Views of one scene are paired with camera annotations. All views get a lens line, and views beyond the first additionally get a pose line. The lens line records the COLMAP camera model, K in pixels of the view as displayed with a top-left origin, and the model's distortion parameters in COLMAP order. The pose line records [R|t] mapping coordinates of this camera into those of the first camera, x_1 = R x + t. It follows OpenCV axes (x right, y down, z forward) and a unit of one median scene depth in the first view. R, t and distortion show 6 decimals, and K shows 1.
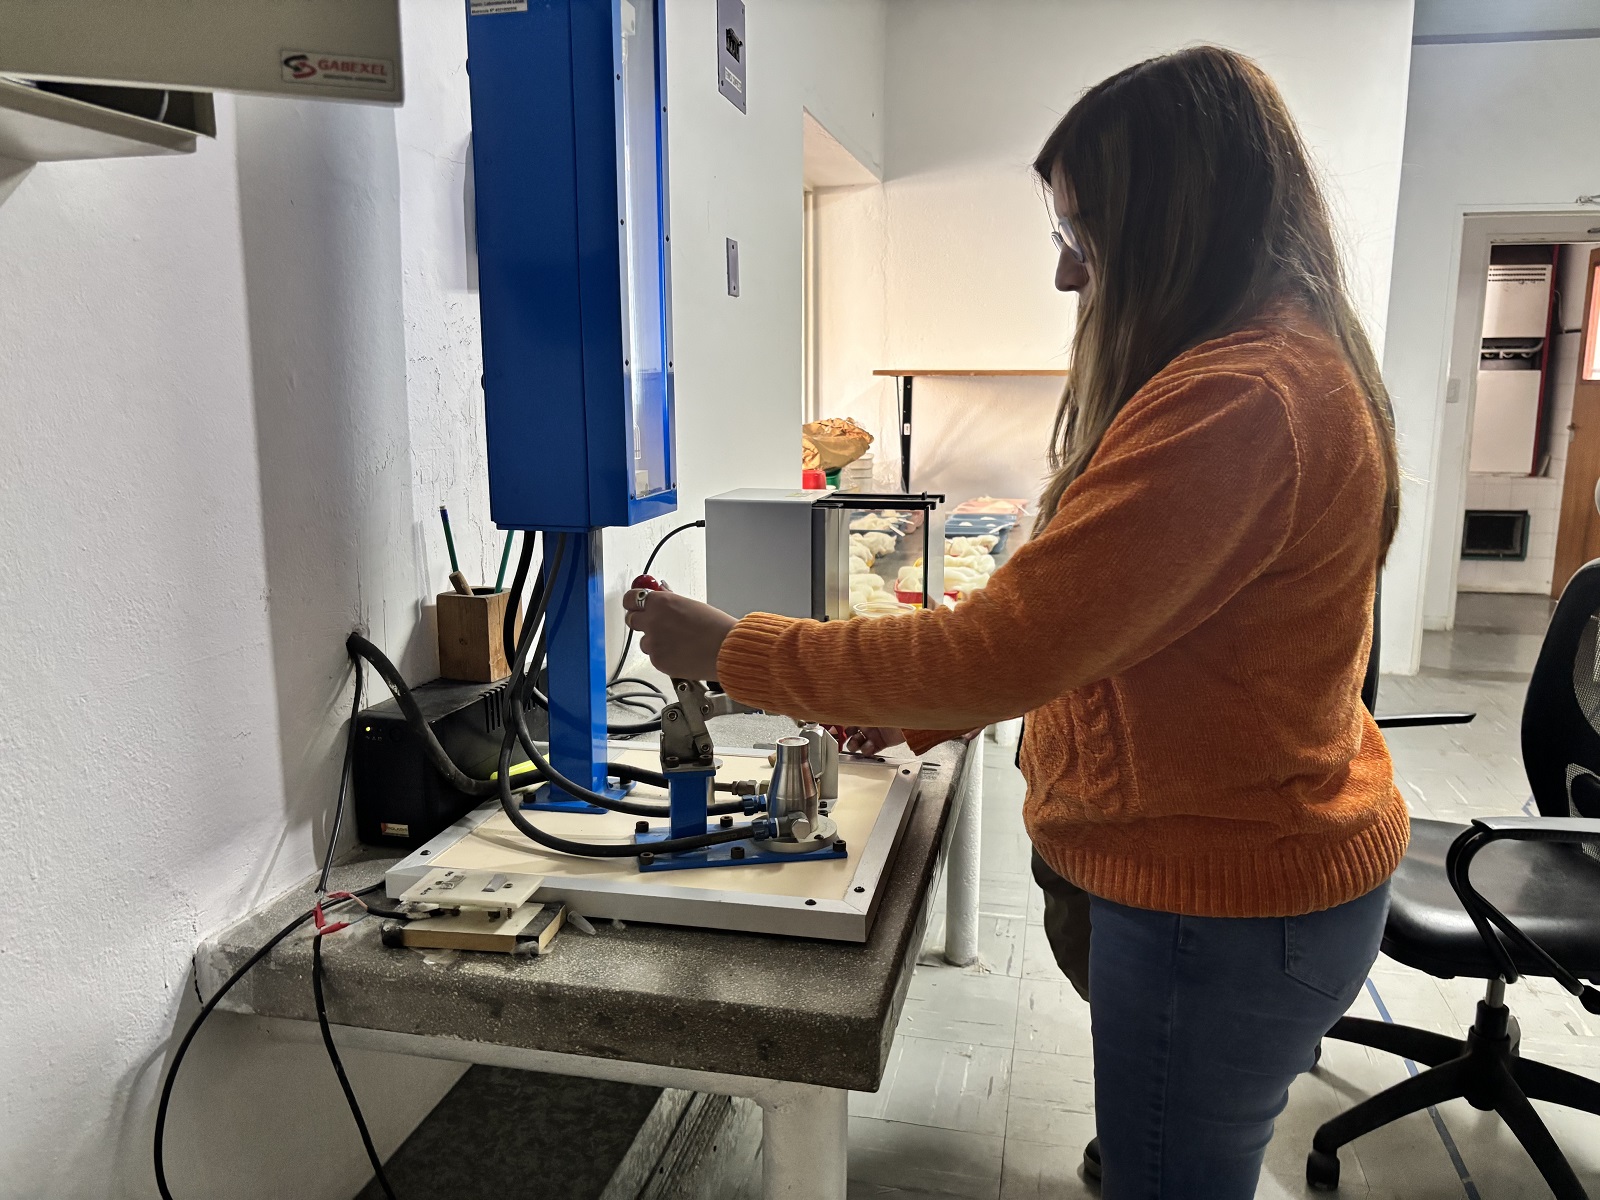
lens RADIAL K [[1214.8, 0, 800.0], [0, 1214.8, 600.0], [0, 0, 1]] dist [0.008269, -0.007056]
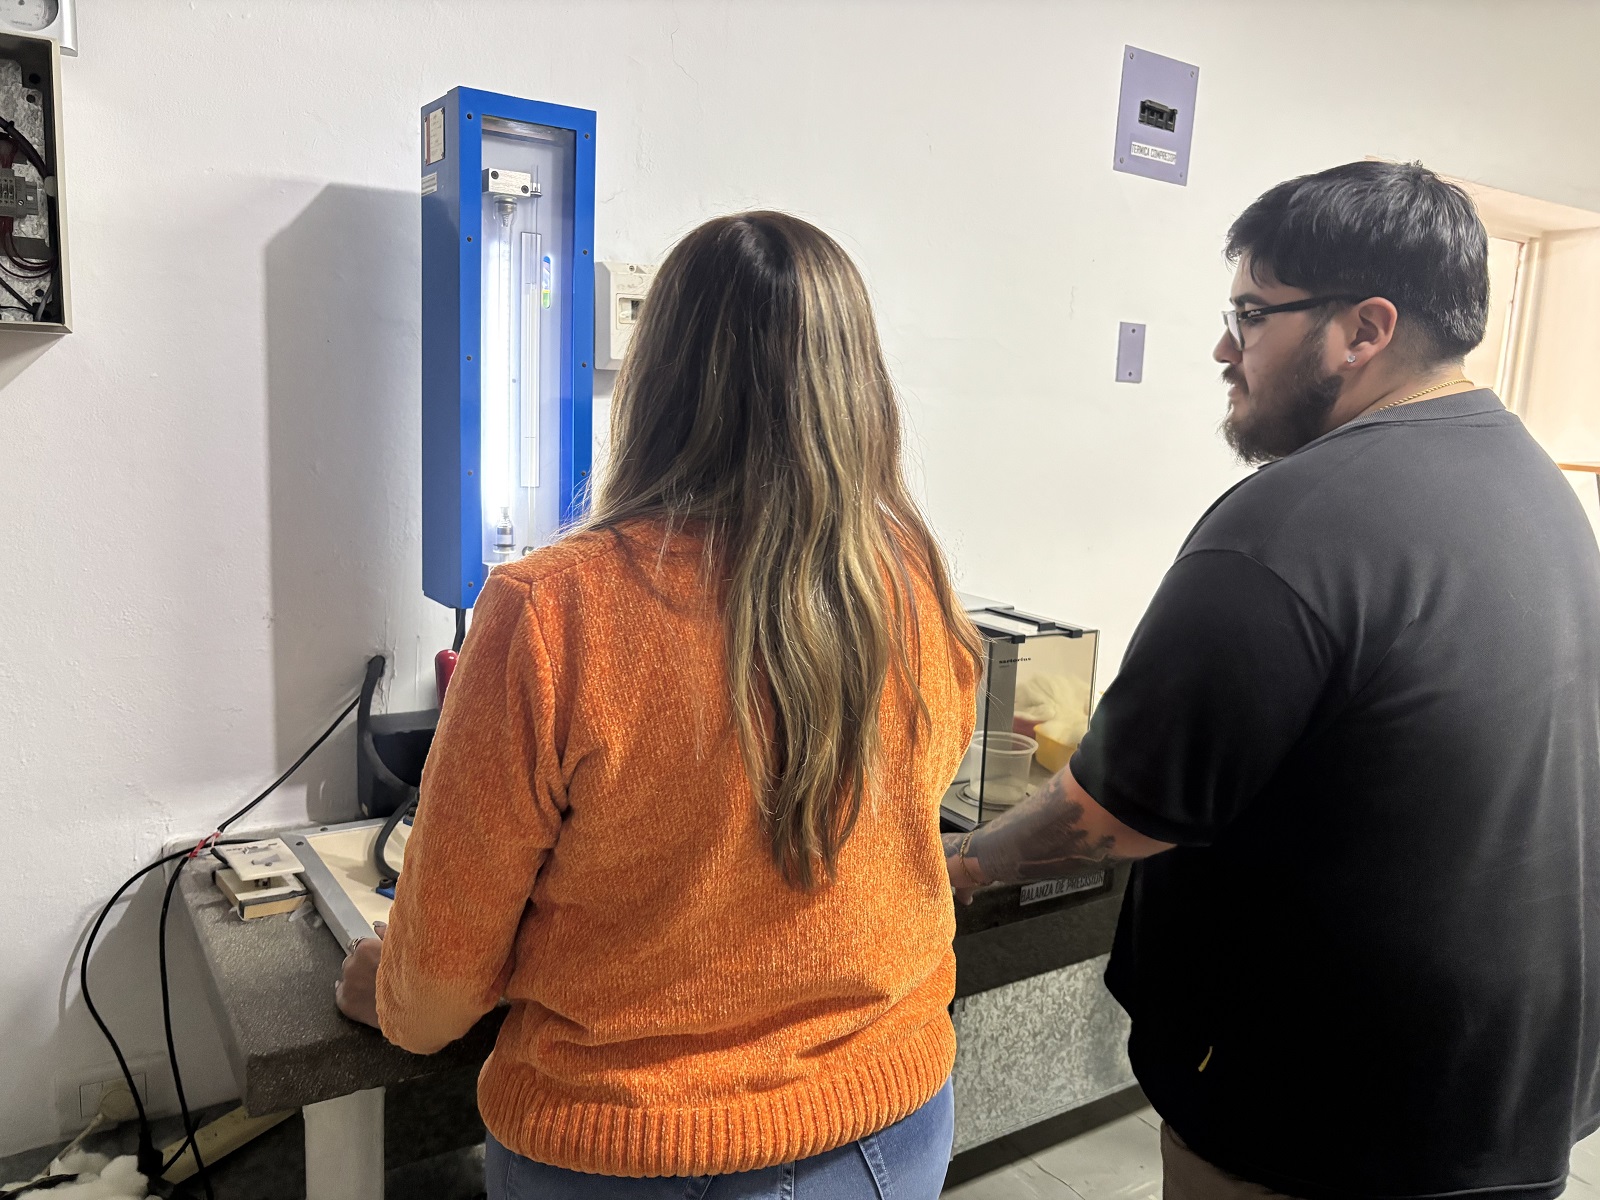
lens RADIAL K [[1214.8, 0, 800.0], [0, 1214.8, 600.0], [0, 0, 1]] dist [0.008269, -0.007056]
pose [[0.722089, 0.151905, -0.674917, 0.928276], [-0.170454, 0.984584, 0.039235, -0.178397], [0.670472, 0.086711, 0.736850, 0.358343]]
